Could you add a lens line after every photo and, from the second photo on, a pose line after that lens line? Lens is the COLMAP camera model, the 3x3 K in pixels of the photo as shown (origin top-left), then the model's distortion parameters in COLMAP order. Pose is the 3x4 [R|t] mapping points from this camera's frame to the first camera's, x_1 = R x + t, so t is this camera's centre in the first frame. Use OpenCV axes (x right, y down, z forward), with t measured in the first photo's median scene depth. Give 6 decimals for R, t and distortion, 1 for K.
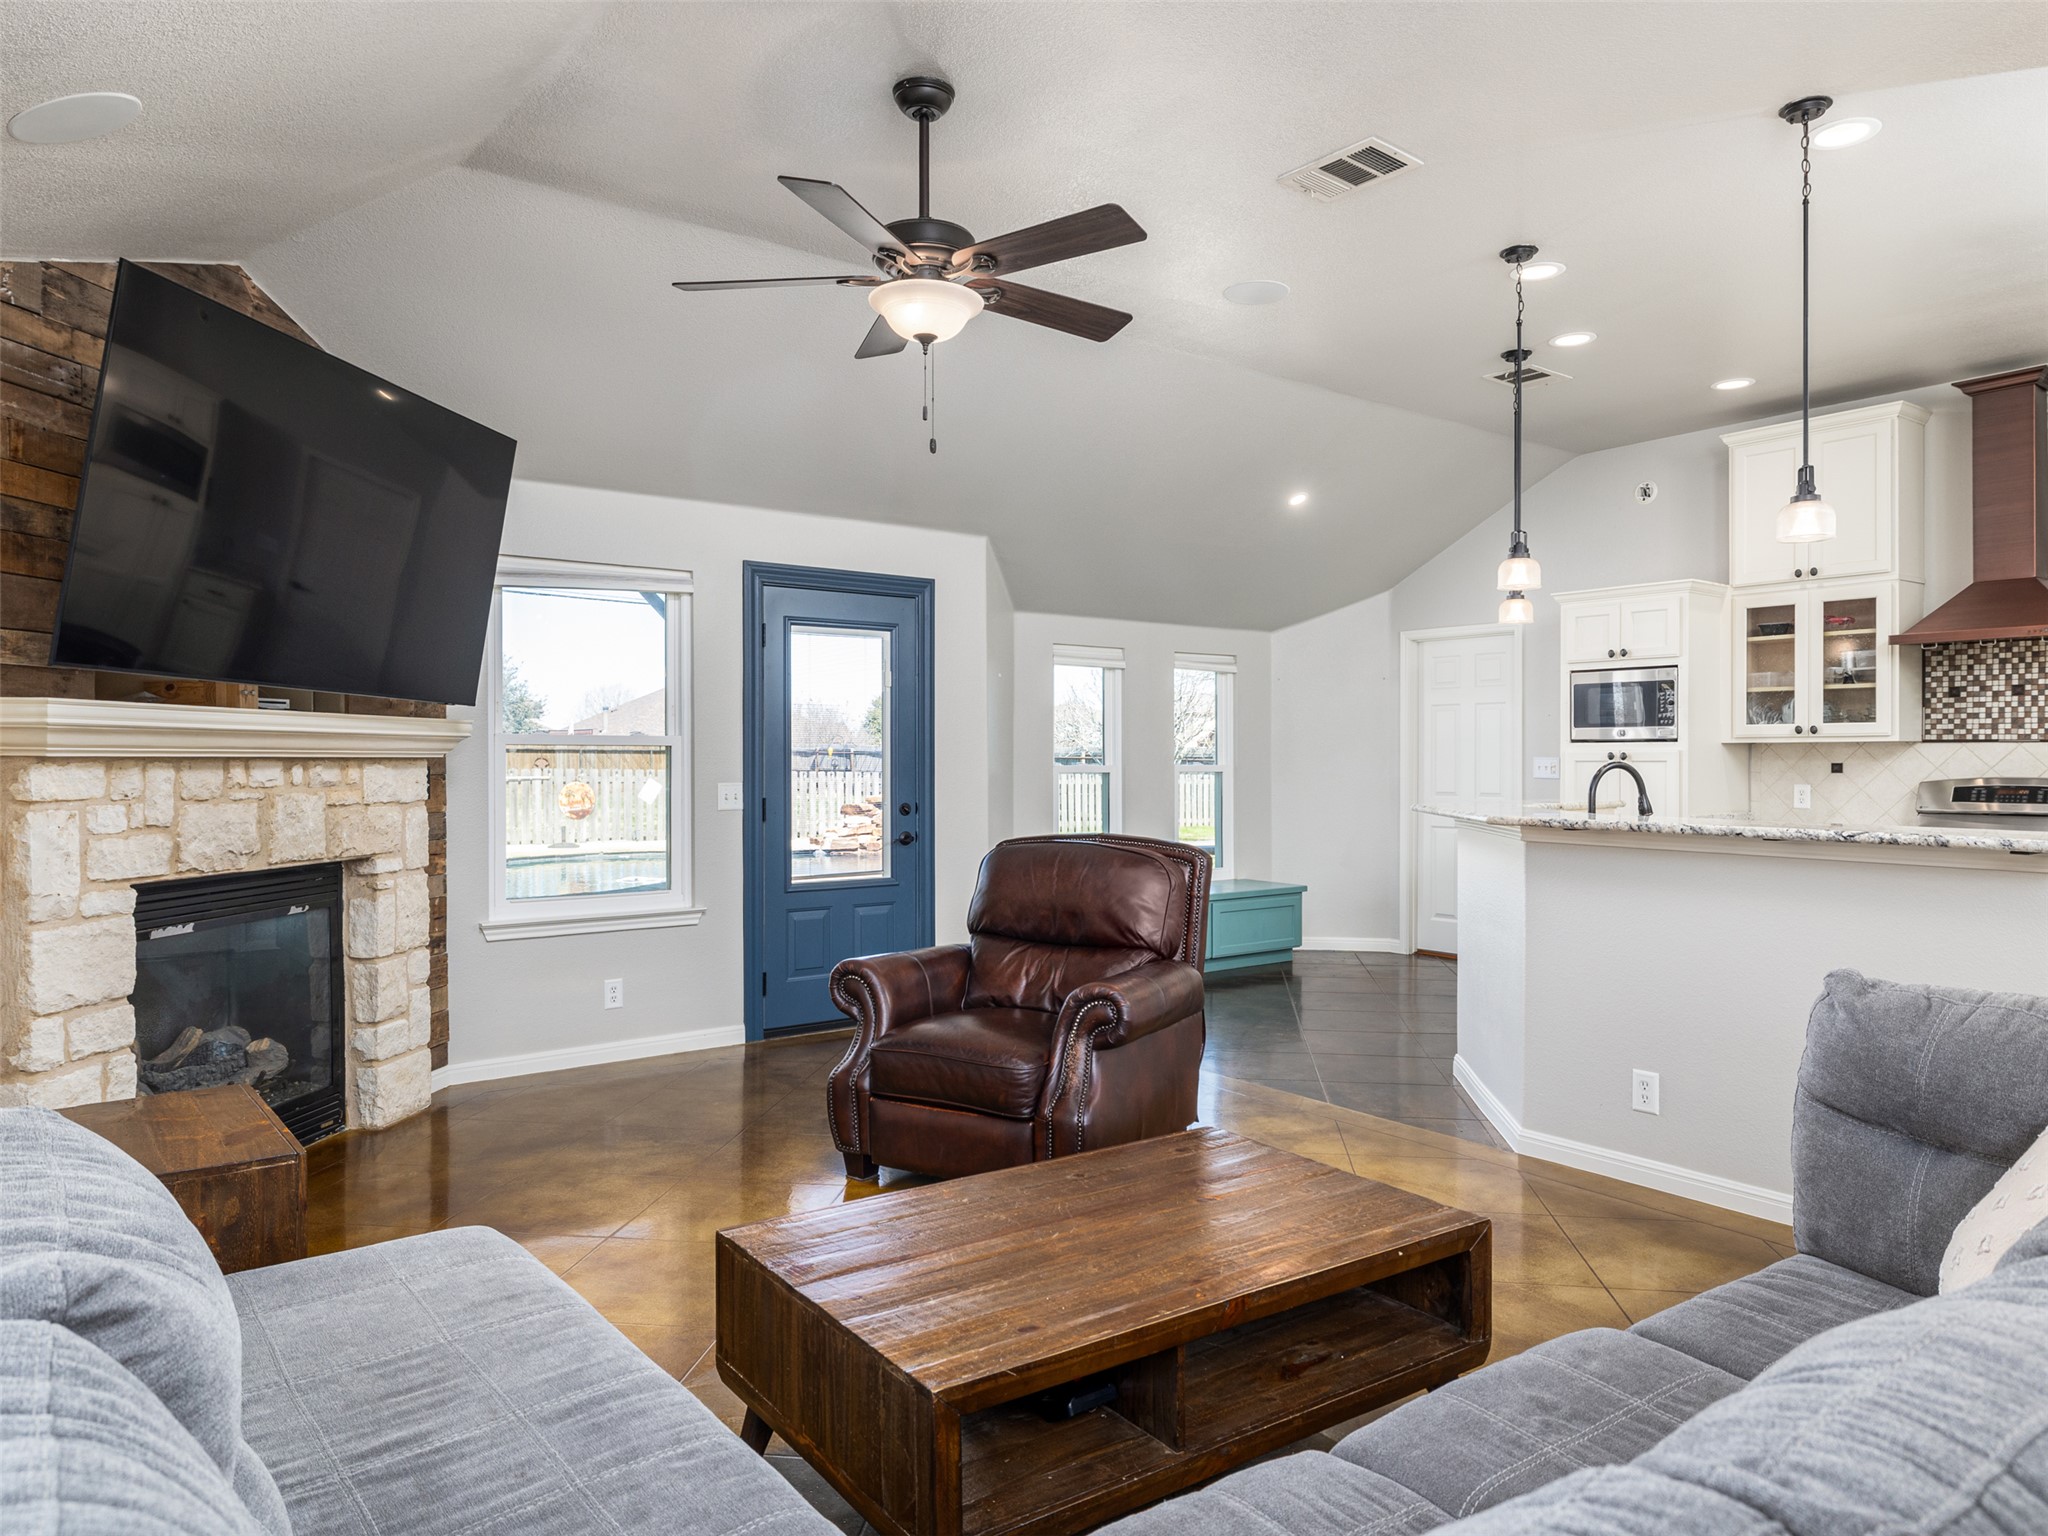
lens RADIAL K [[1294.3, 0, 1030.7], [0, 1294.3, 767.4], [0, 0, 1]] dist [0.002175, -0.003533]
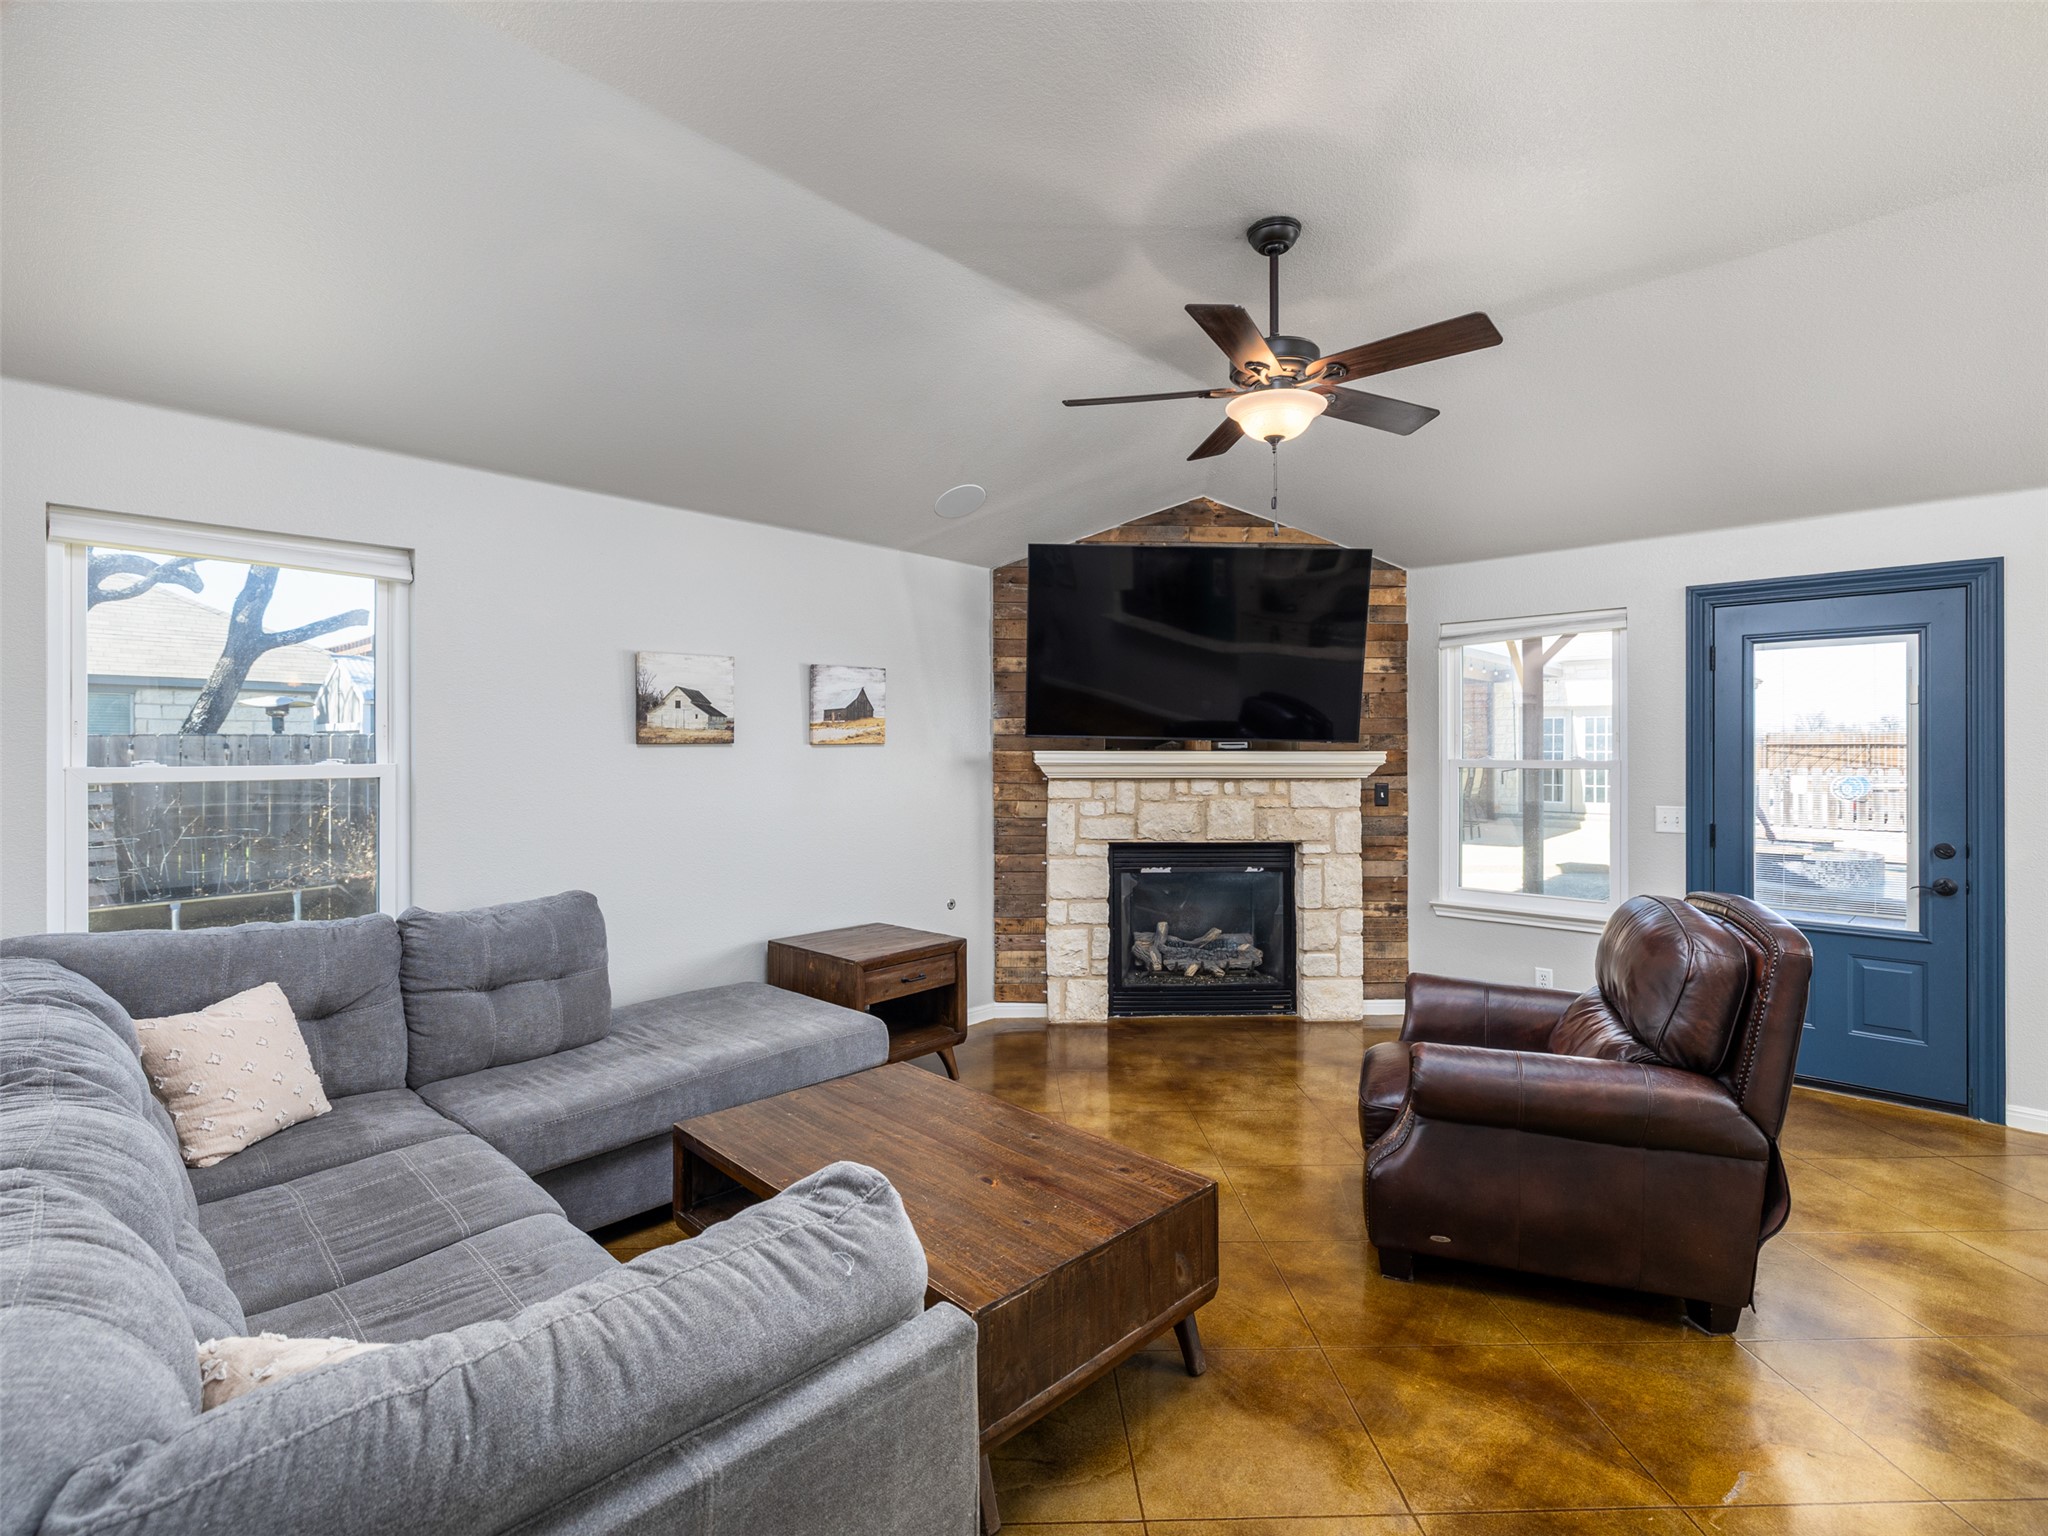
lens RADIAL K [[959.5, 0, 1024.6], [0, 959.5, 751.0], [0, 0, 1]] dist [-0.003447, 0.000093]
pose [[0.179123, 0.001134, -0.983826, 0.406316], [-0.008086, 0.999967, -0.000319, -0.026576], [0.983793, 0.008012, 0.179126, 0.348475]]
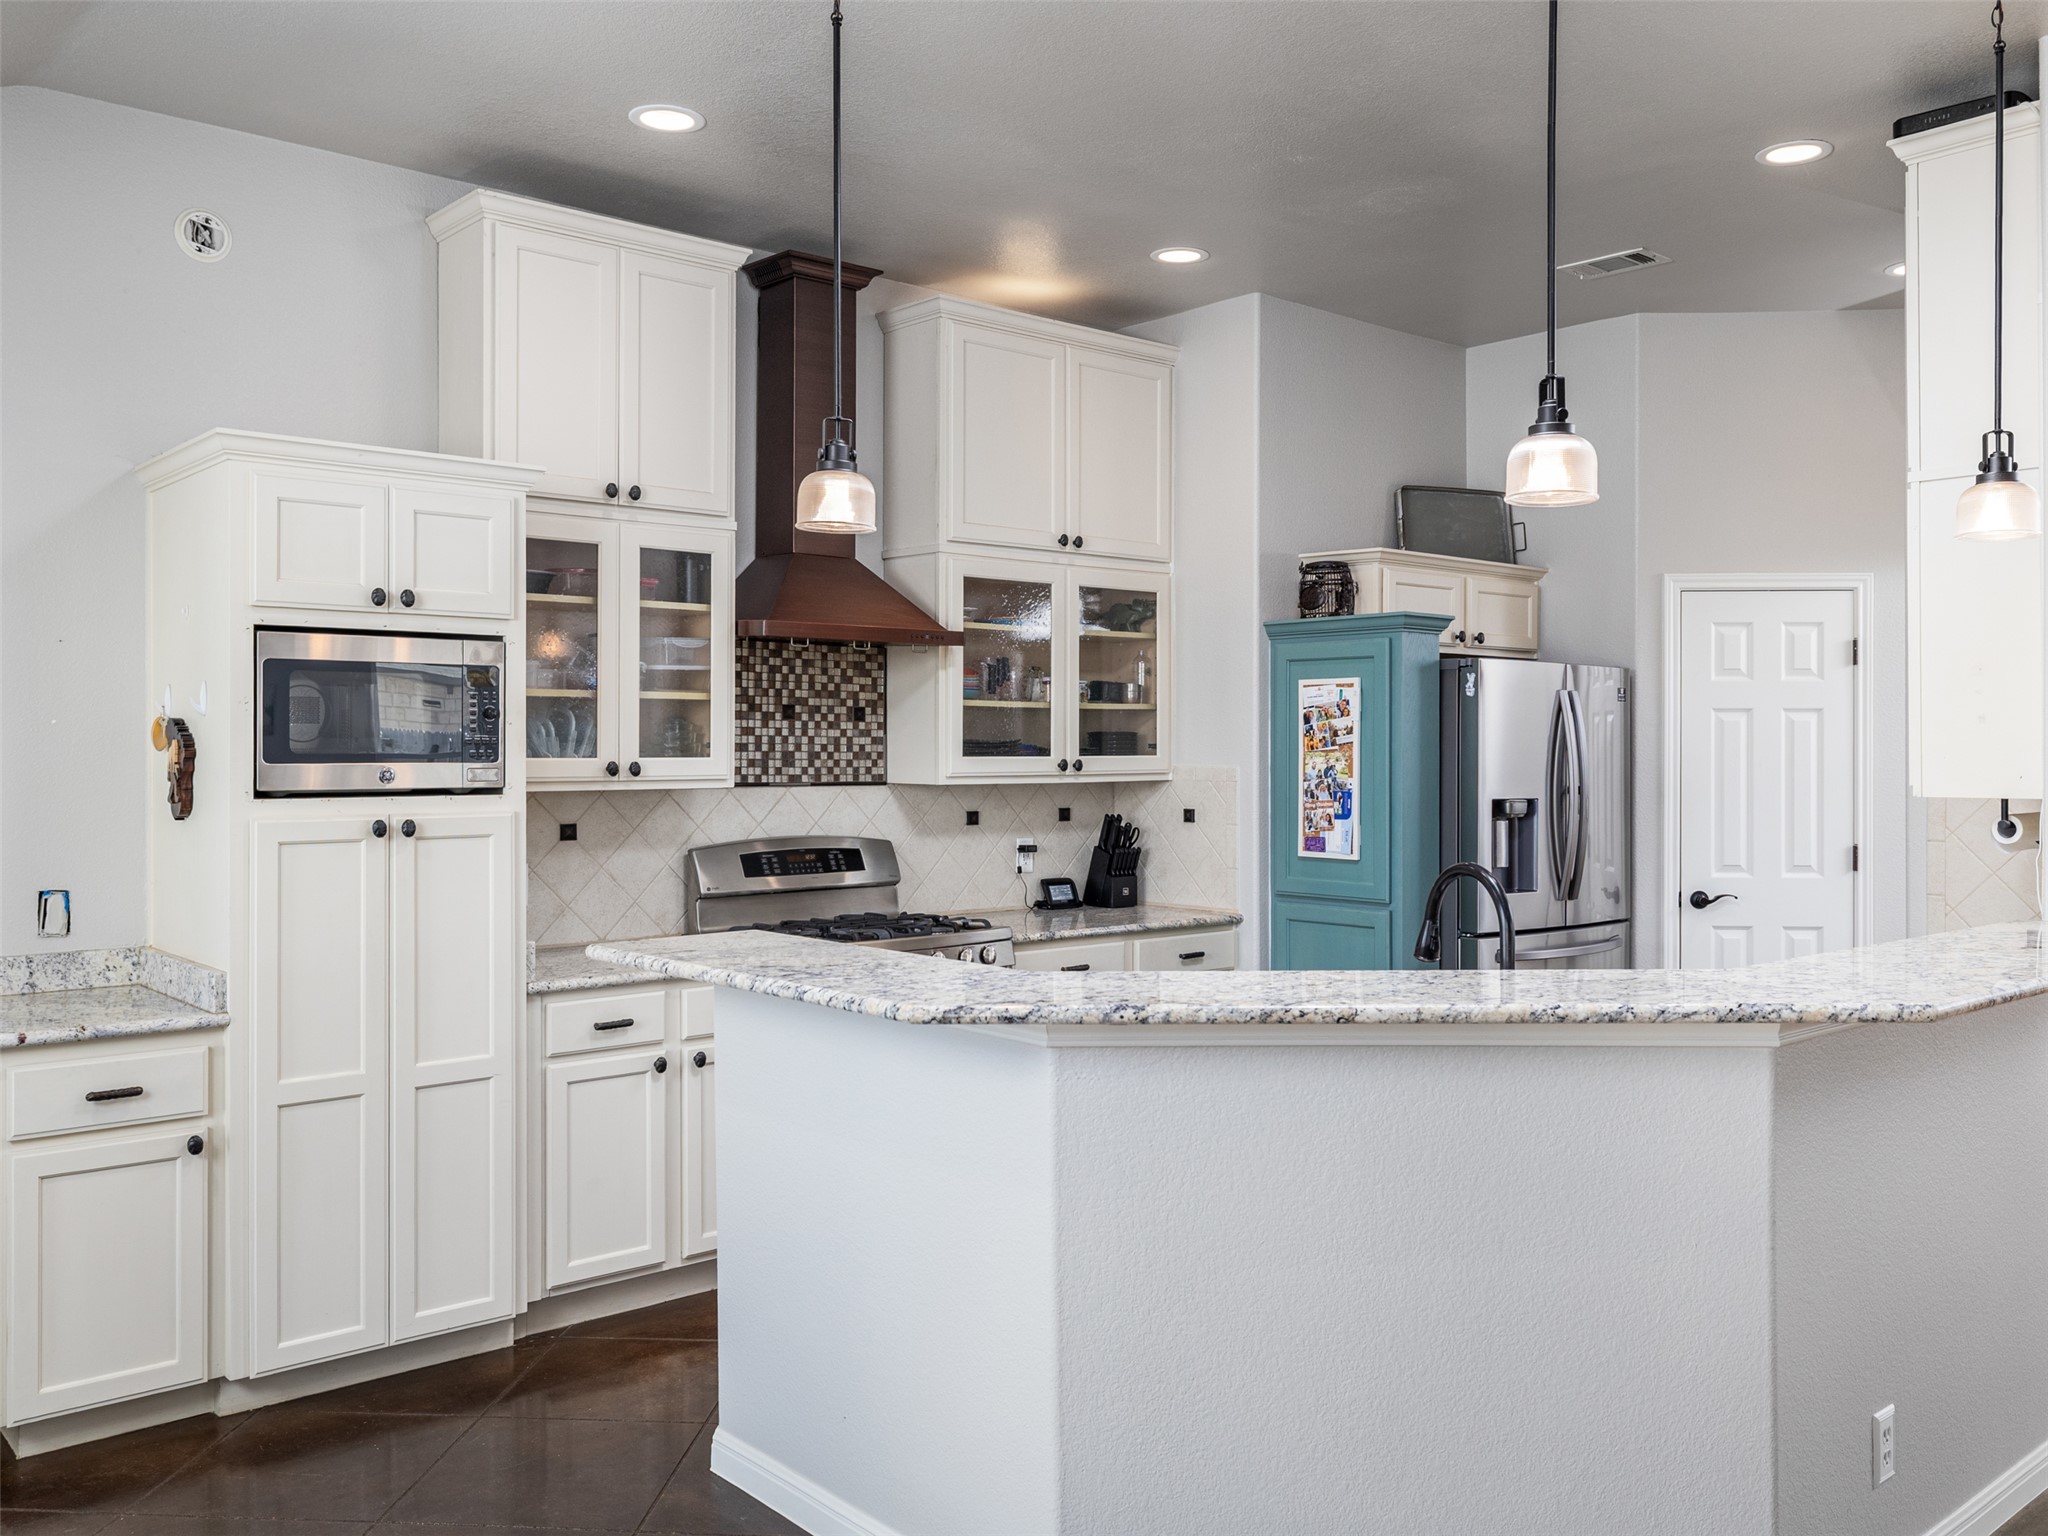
lens RADIAL K [[1691.0, 0, 1023.0], [0, 1691.0, 759.5], [0, 0, 1]] dist [-0.013516, 0.000277]
pose [[-0.073916, -0.006528, 0.997243, -0.158793], [0.008333, 0.999940, 0.007163, -0.038724], [-0.997230, 0.008840, -0.073857, 0.920985]]
